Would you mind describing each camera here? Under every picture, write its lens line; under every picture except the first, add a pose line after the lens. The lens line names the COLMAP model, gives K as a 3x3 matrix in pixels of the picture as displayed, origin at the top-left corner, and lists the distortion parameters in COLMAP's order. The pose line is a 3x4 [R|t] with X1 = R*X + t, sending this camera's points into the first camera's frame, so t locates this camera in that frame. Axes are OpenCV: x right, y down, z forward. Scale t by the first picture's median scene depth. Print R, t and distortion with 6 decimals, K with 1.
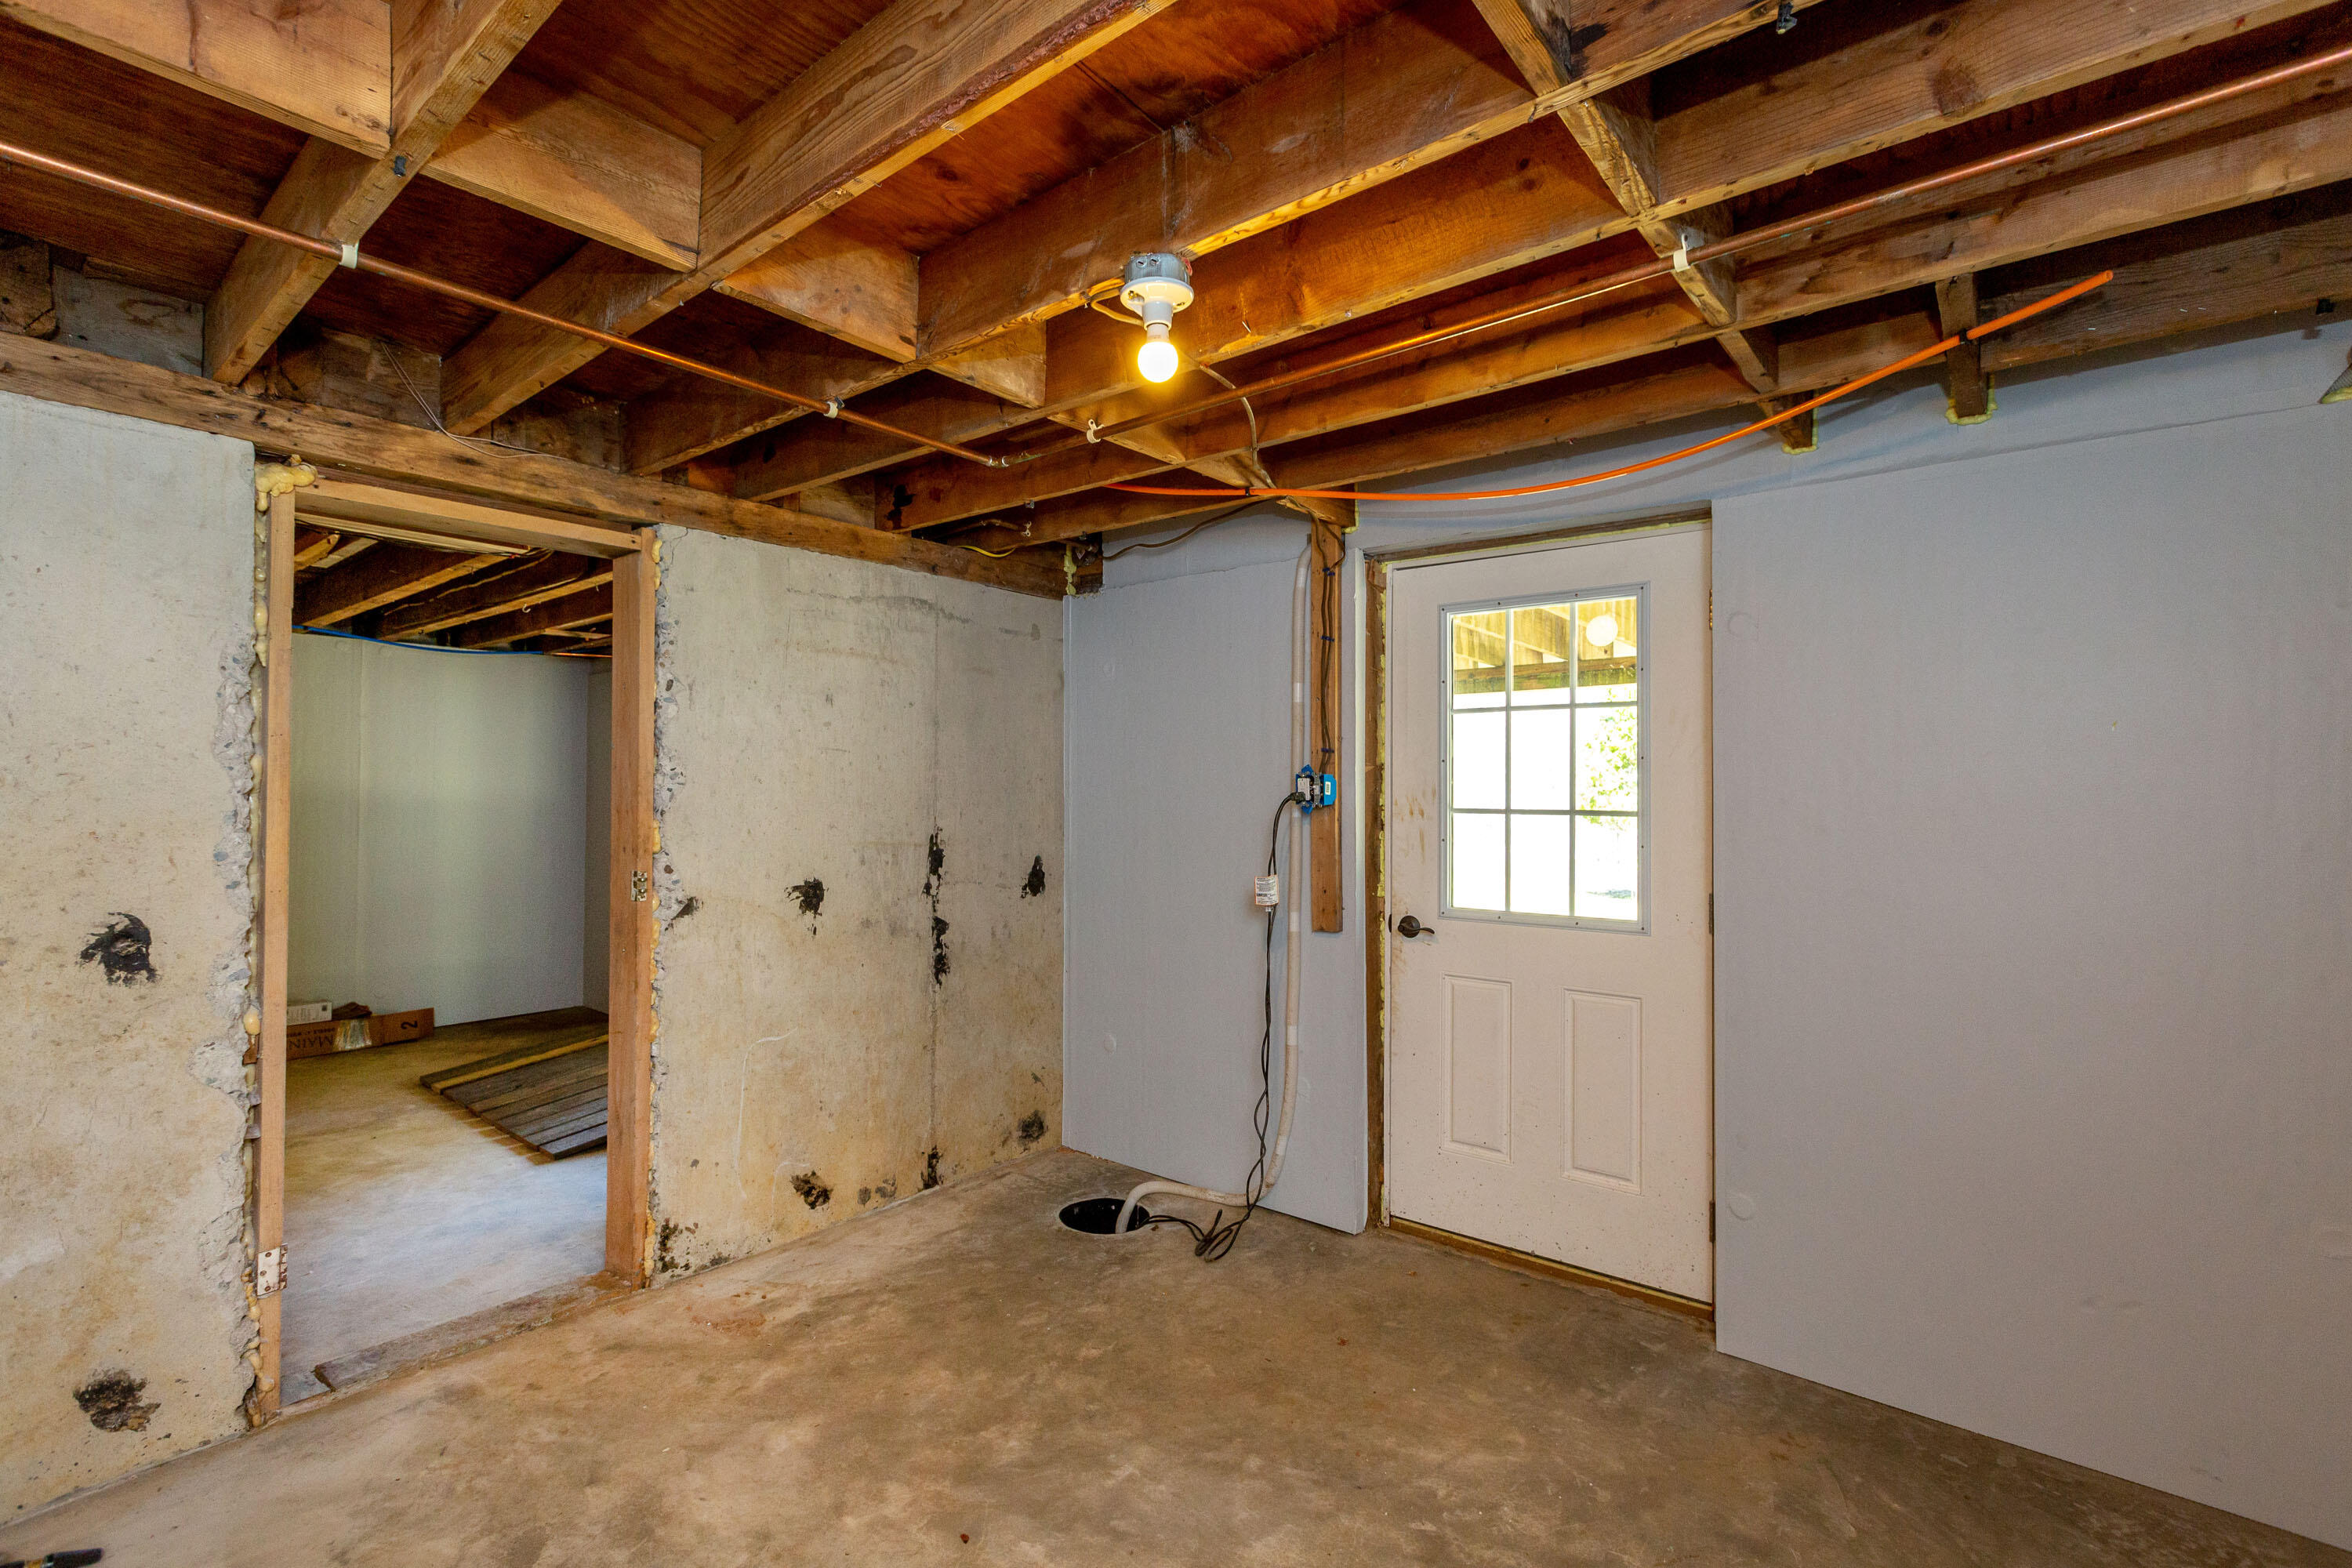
lens RADIAL K [[1042.7, 0, 1175.8], [0, 1042.7, 770.5], [0, 0, 1]] dist [-0.000474, -0.000137]
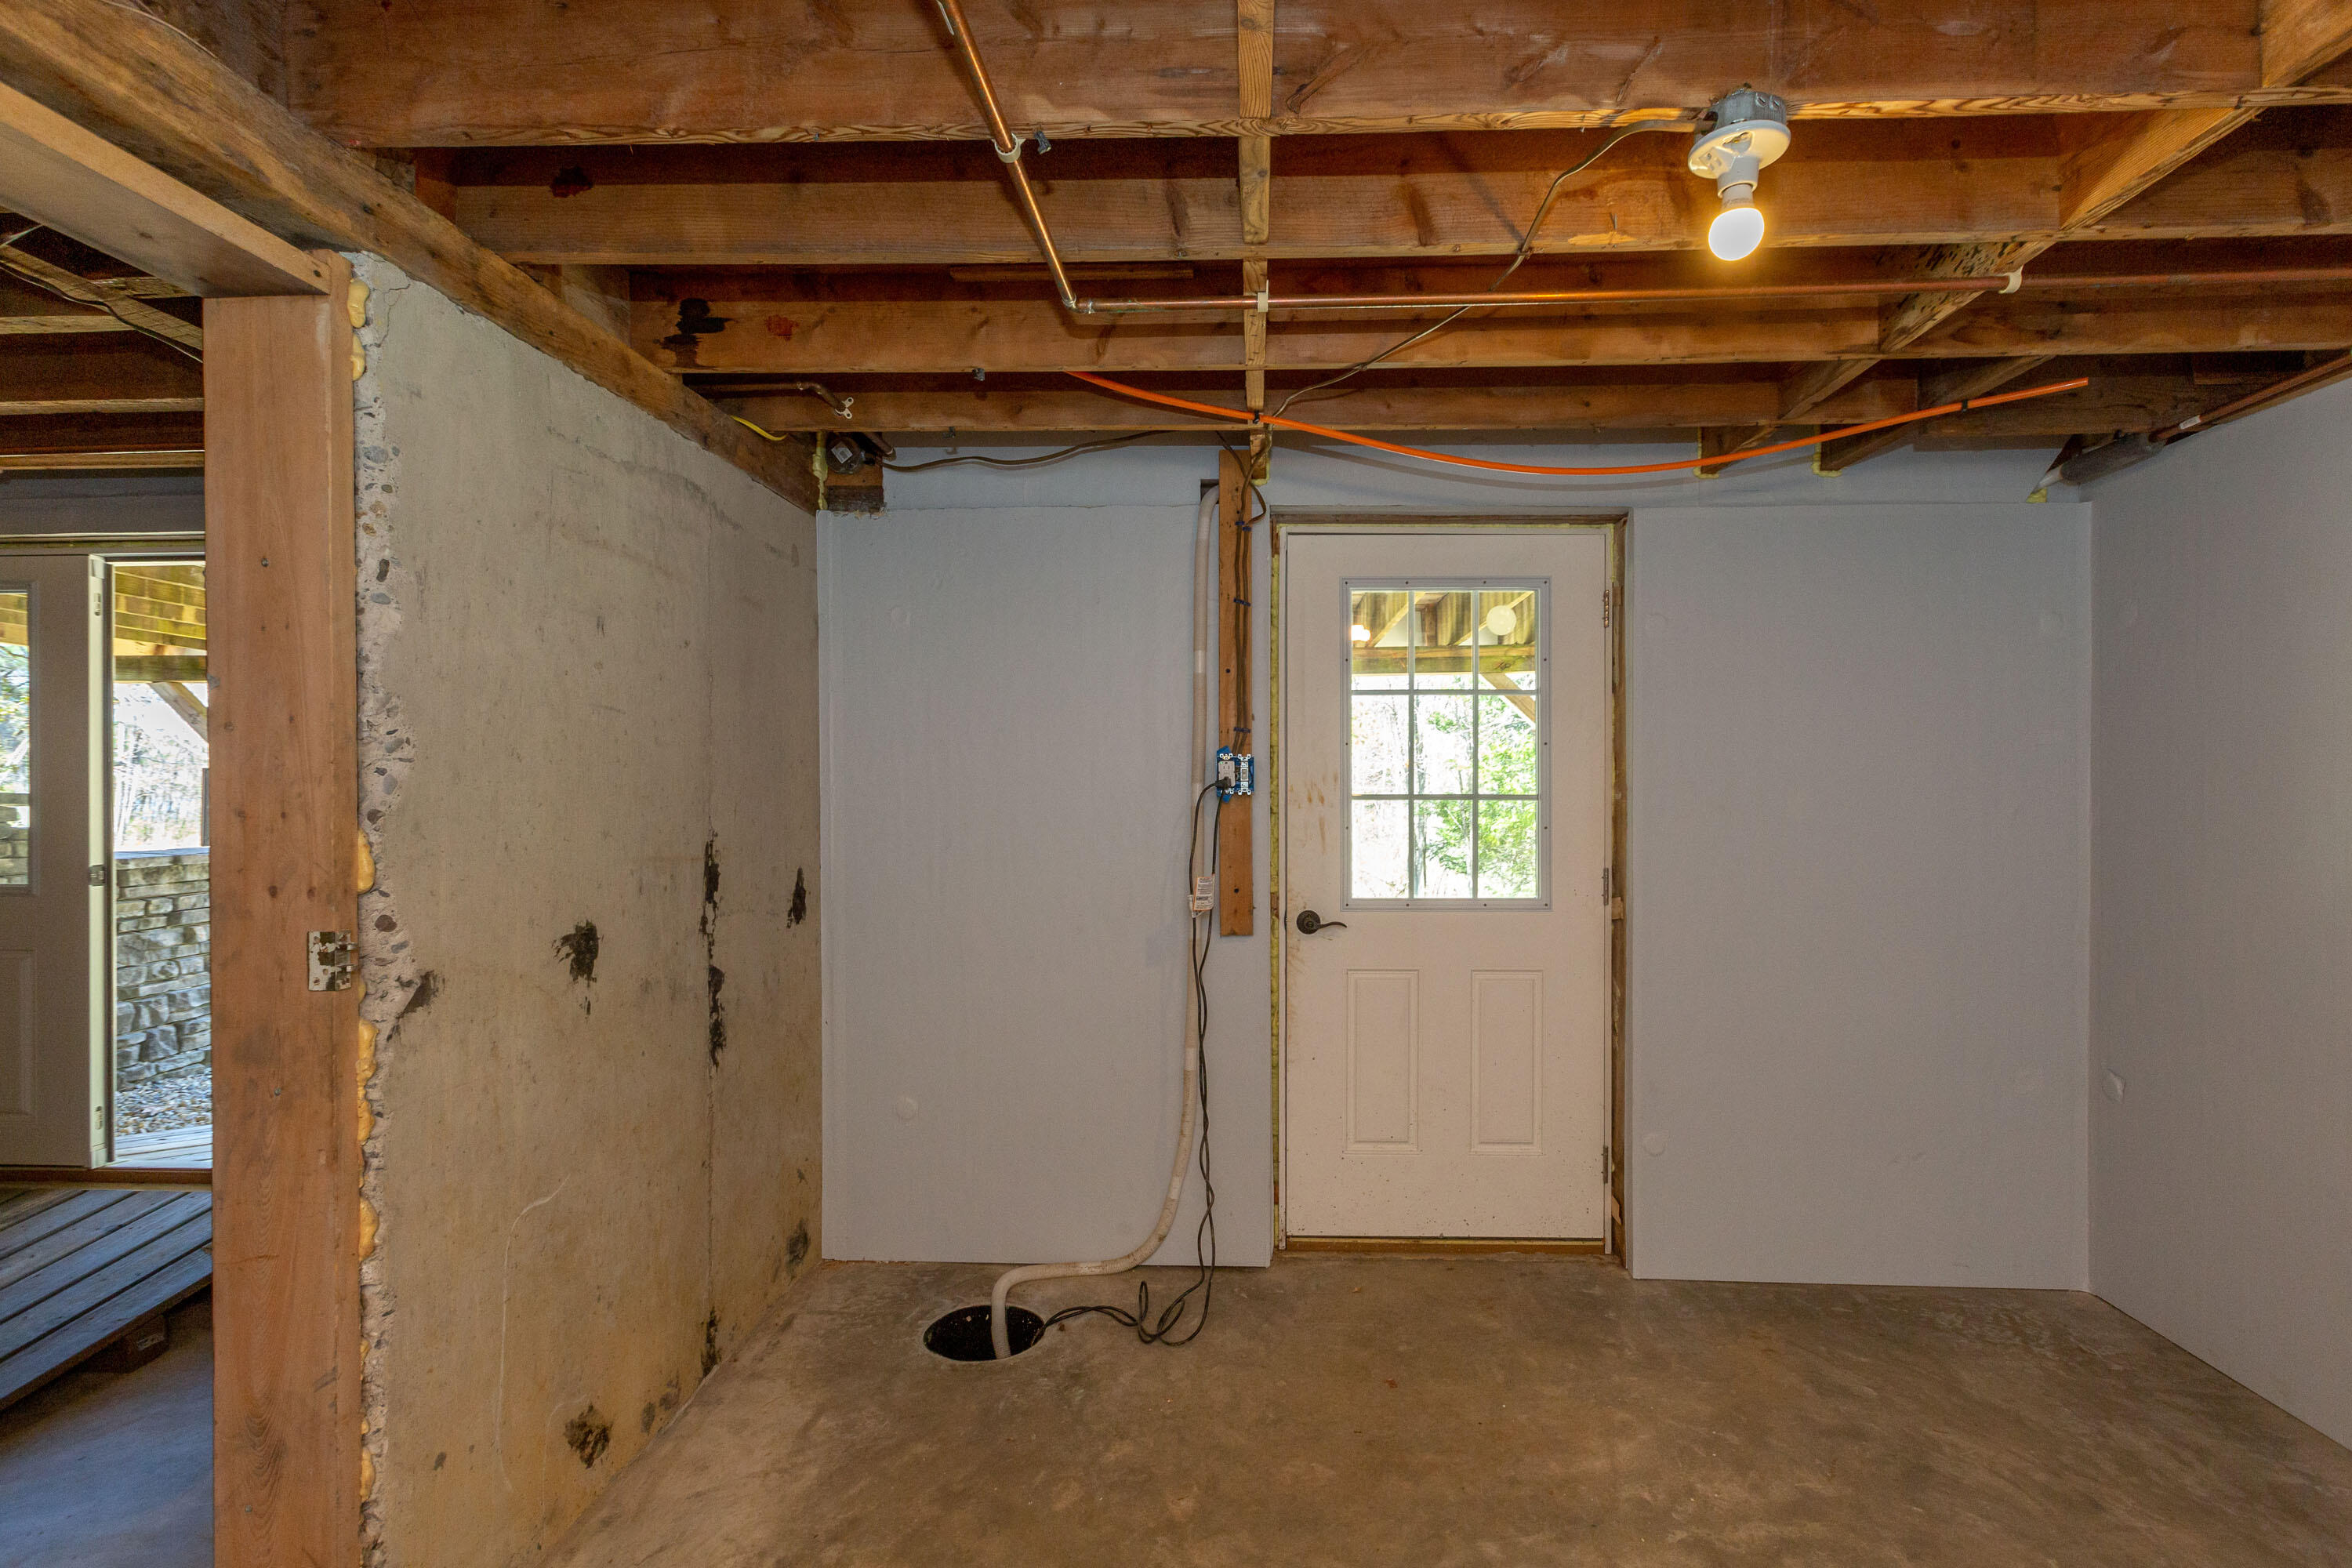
lens RADIAL K [[1083.8, 0, 1176.0], [0, 1083.8, 784.0], [0, 0, 1]] dist [0.002167, -0.001085]
pose [[0.803284, -0.003897, 0.595583, -0.459852], [-0.007494, 0.999833, 0.016648, 0.012047], [-0.595549, -0.017836, 0.803121, 0.307049]]
